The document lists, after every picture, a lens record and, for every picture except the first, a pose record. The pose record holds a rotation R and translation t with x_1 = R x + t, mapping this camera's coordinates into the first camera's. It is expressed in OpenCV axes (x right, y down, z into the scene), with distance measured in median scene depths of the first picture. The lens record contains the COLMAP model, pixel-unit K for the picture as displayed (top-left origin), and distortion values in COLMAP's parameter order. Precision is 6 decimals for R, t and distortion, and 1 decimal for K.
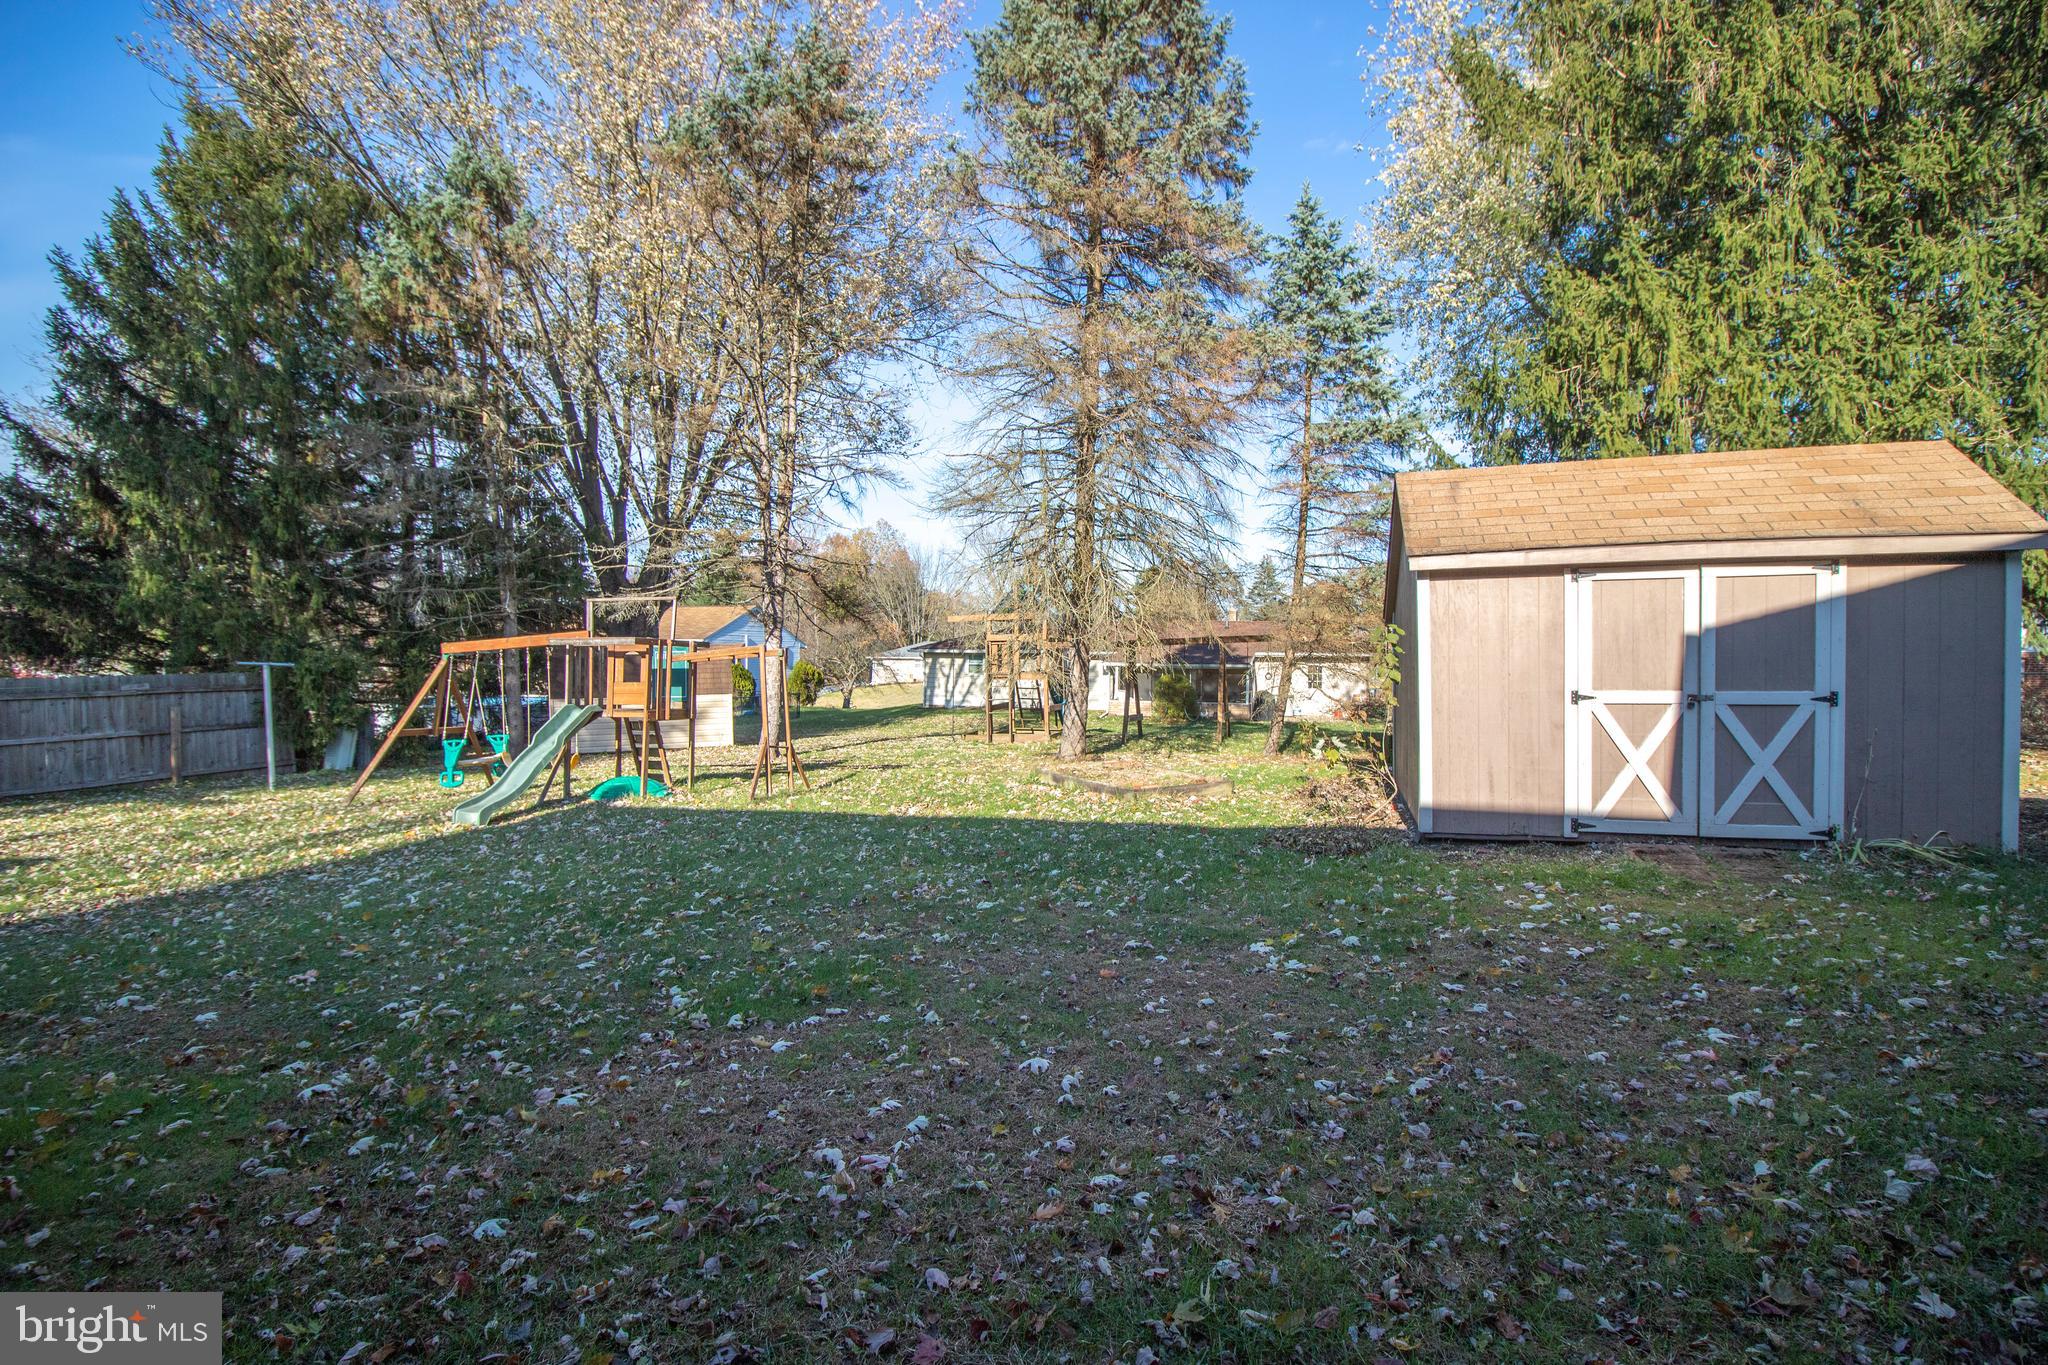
lens RADIAL K [[939.0, 0, 1022.3], [0, 939.0, 688.6], [0, 0, 1]] dist [-0.003724, -0.006383]
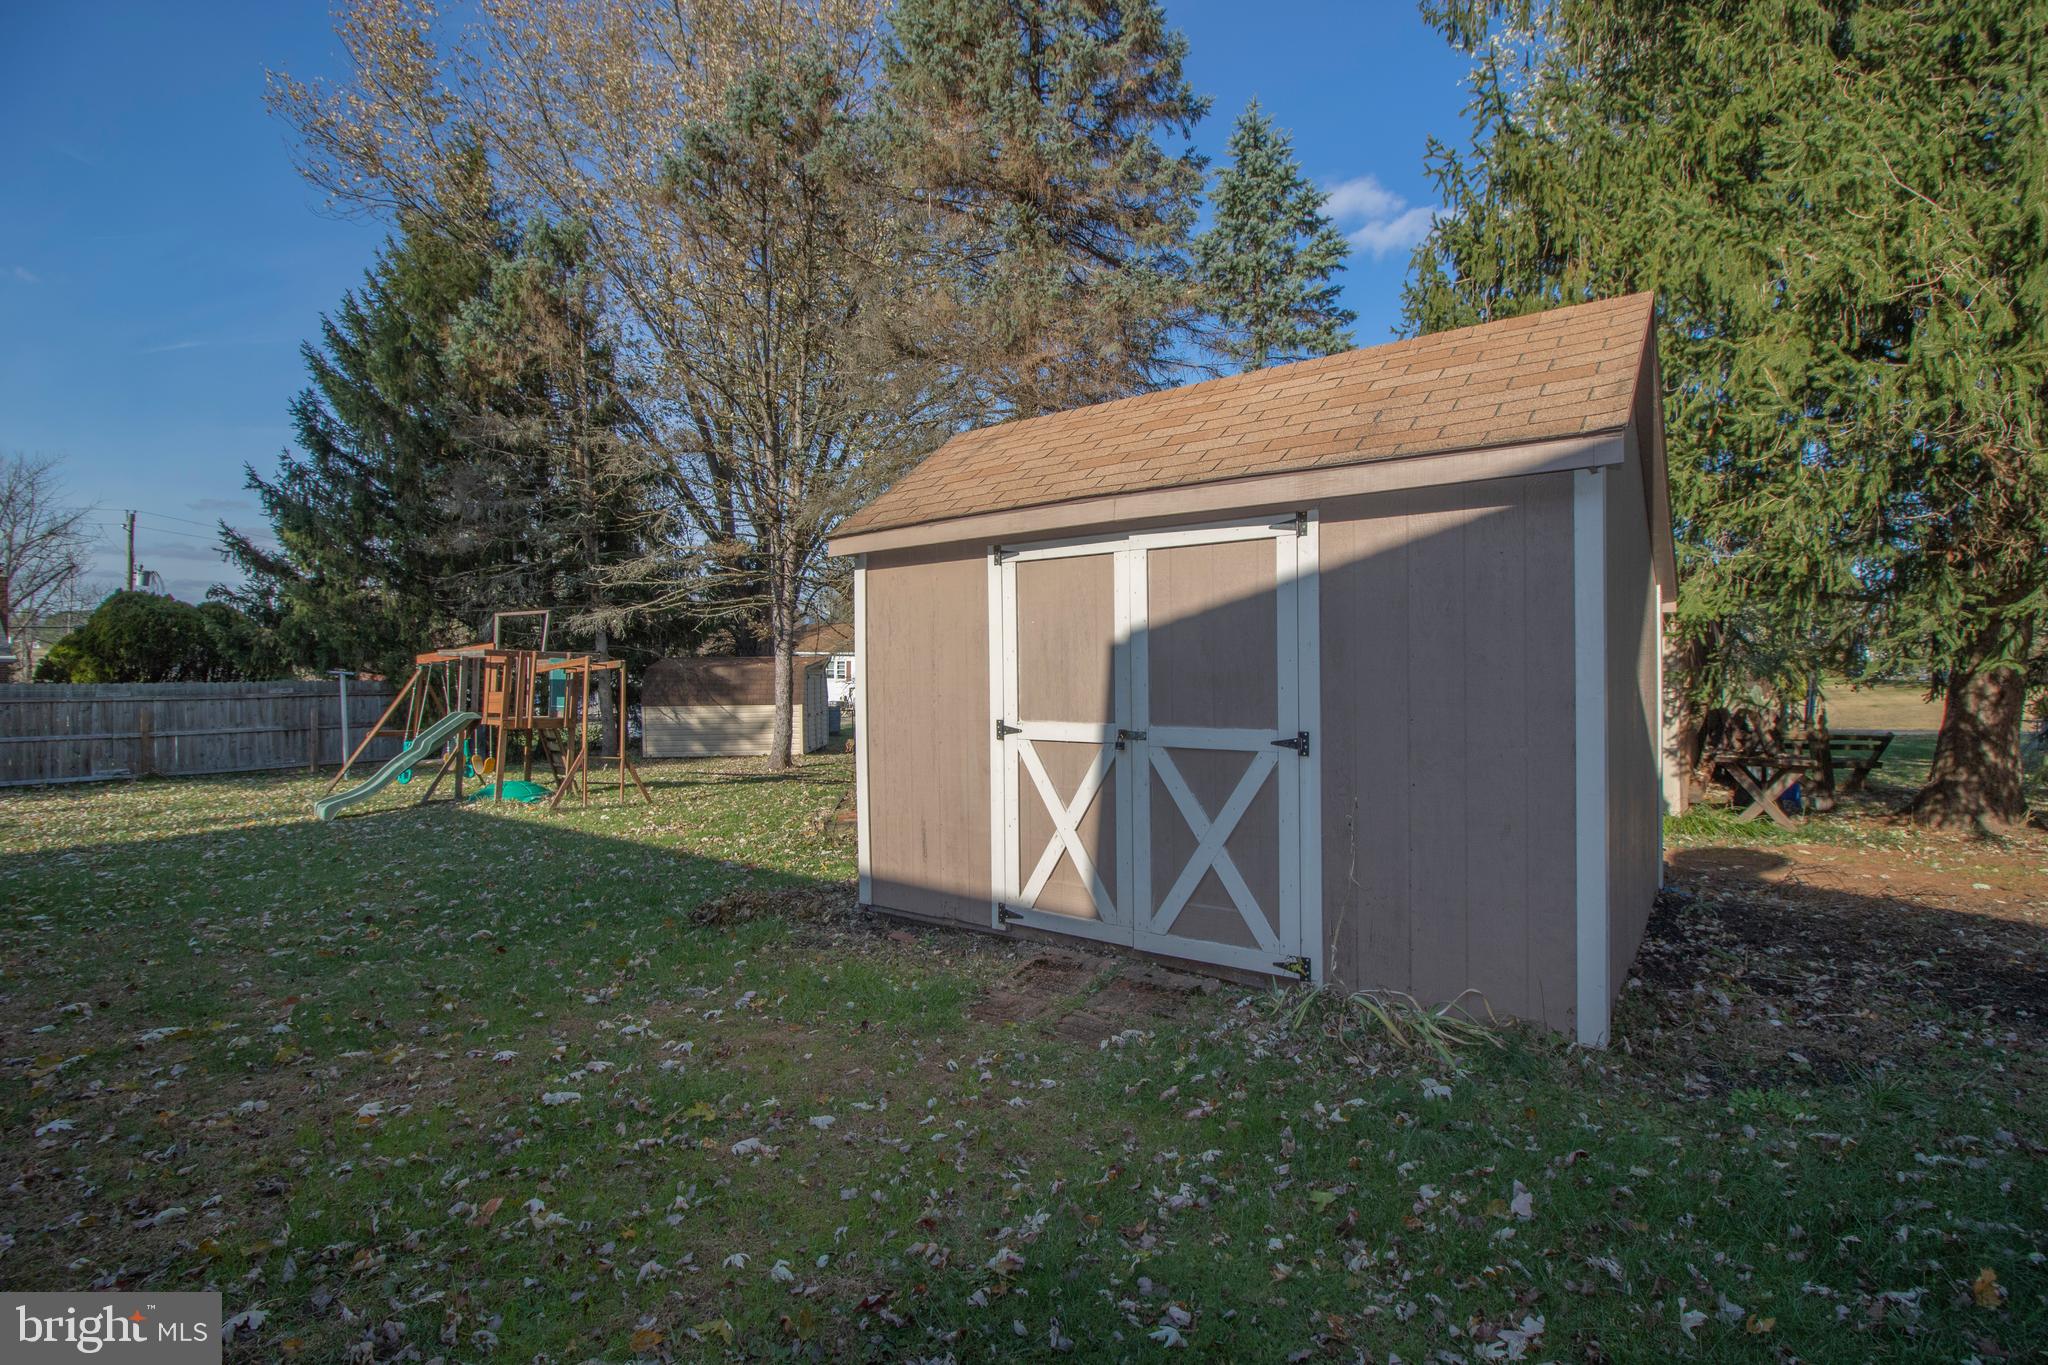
lens RADIAL K [[941.7, 0, 1031.7], [0, 941.7, 682.7], [0, 0, 1]] dist [-0.000867, -0.011479]
pose [[0.943400, 0.008517, -0.331548, 0.858176], [-0.014789, 0.999756, -0.016400, -0.015334], [0.331328, 0.020375, 0.943296, 0.349705]]
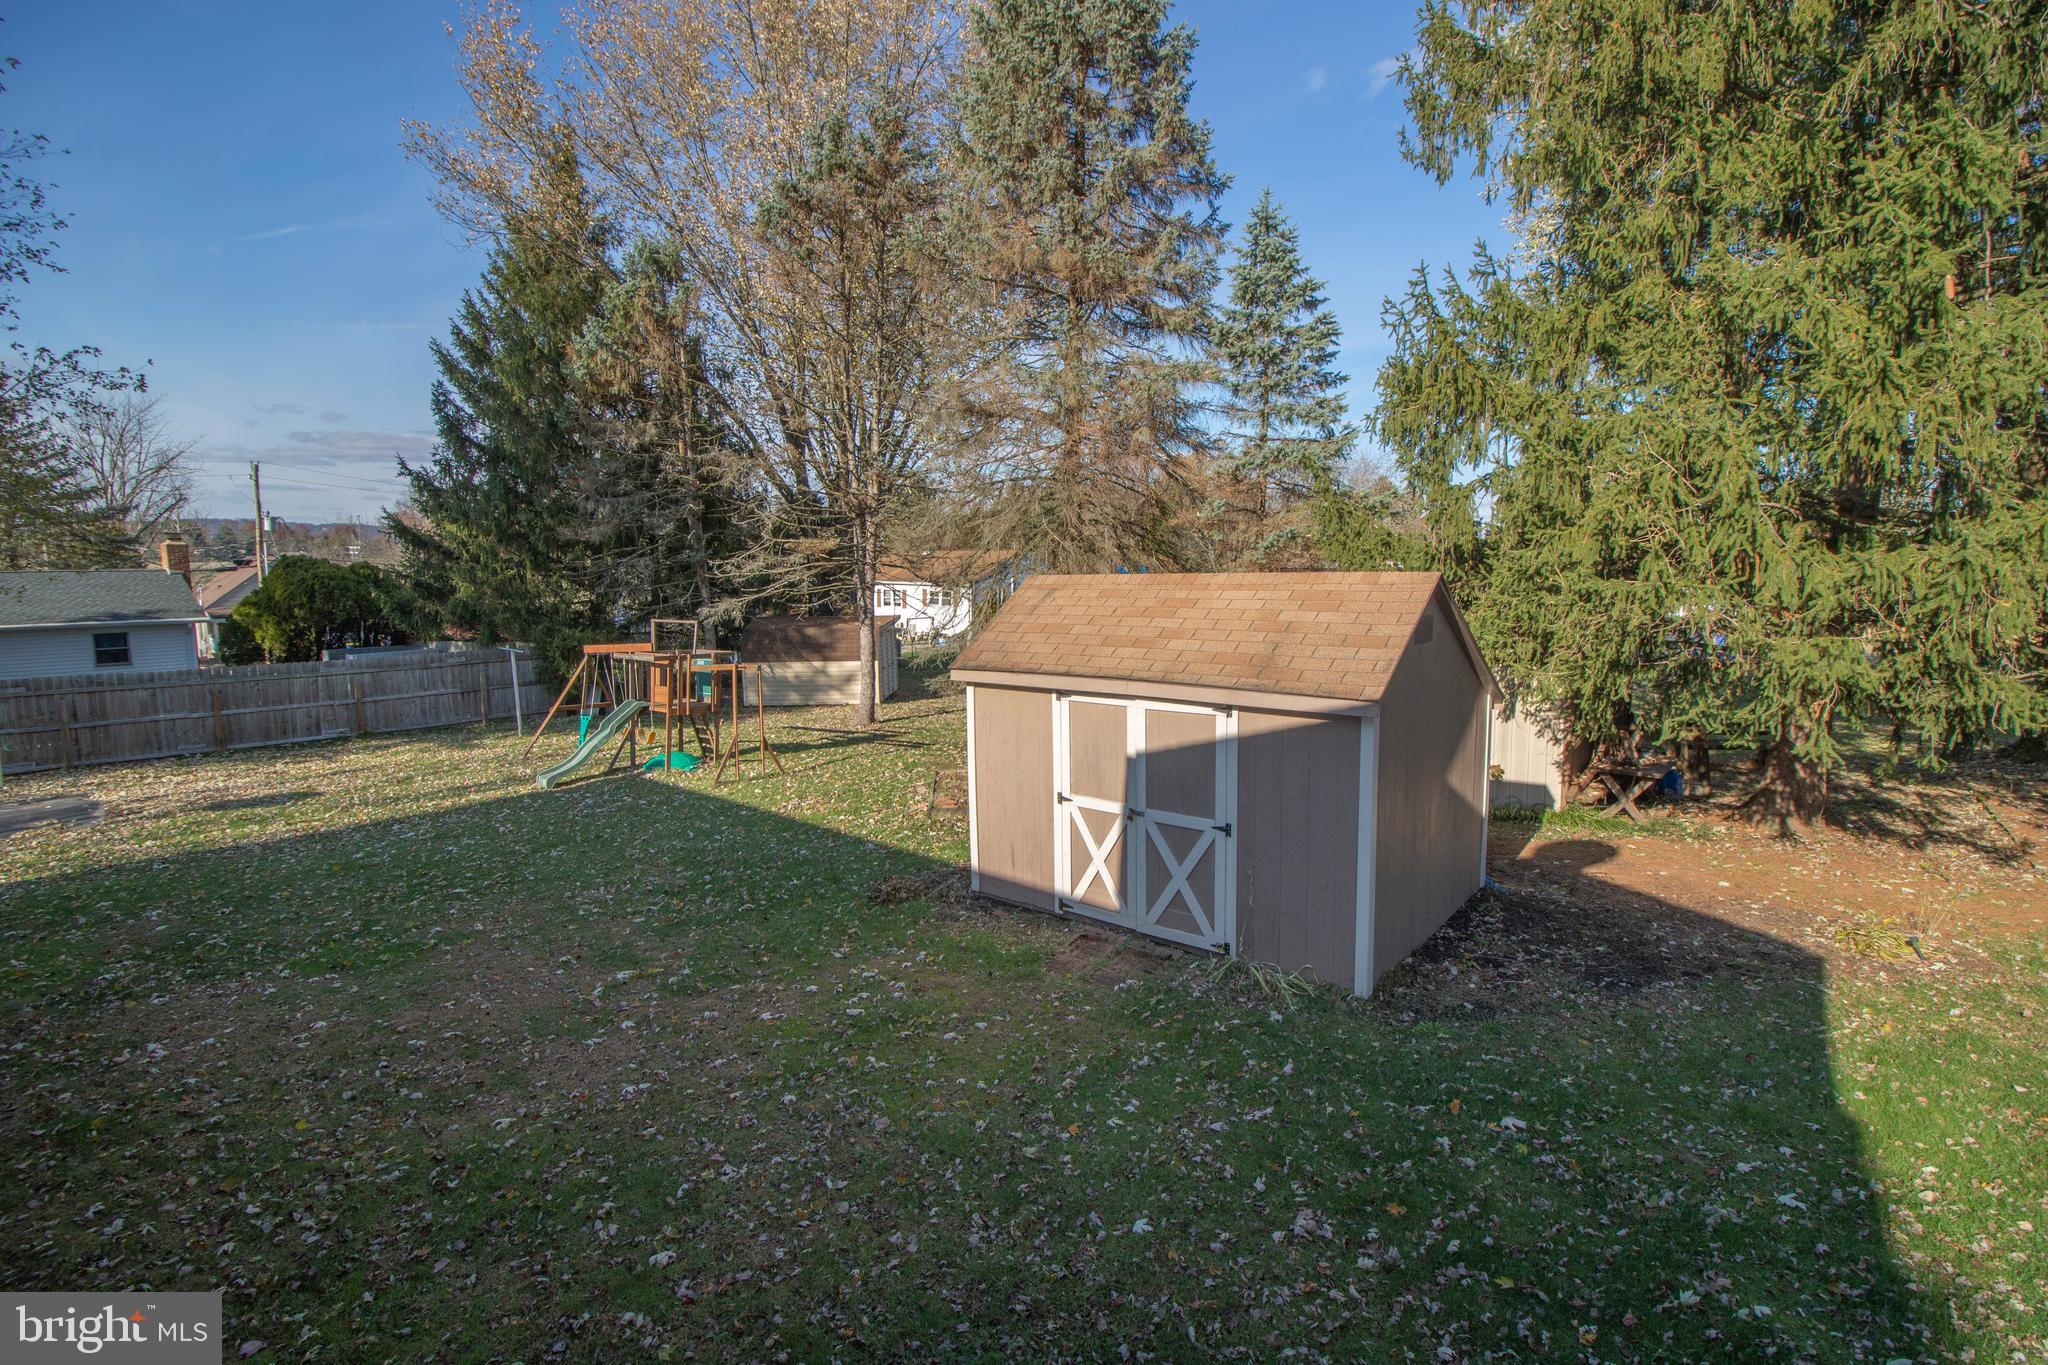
lens RADIAL K [[942.4, 0, 1024.0], [0, 942.4, 682.5], [0, 0, 1]] dist [-0.000852, -0.000409]
pose [[0.923867, 0.045355, -0.380016, 1.005137], [-0.011298, 0.995752, 0.091377, -0.245717], [0.382546, -0.080127, 0.920455, -0.090699]]
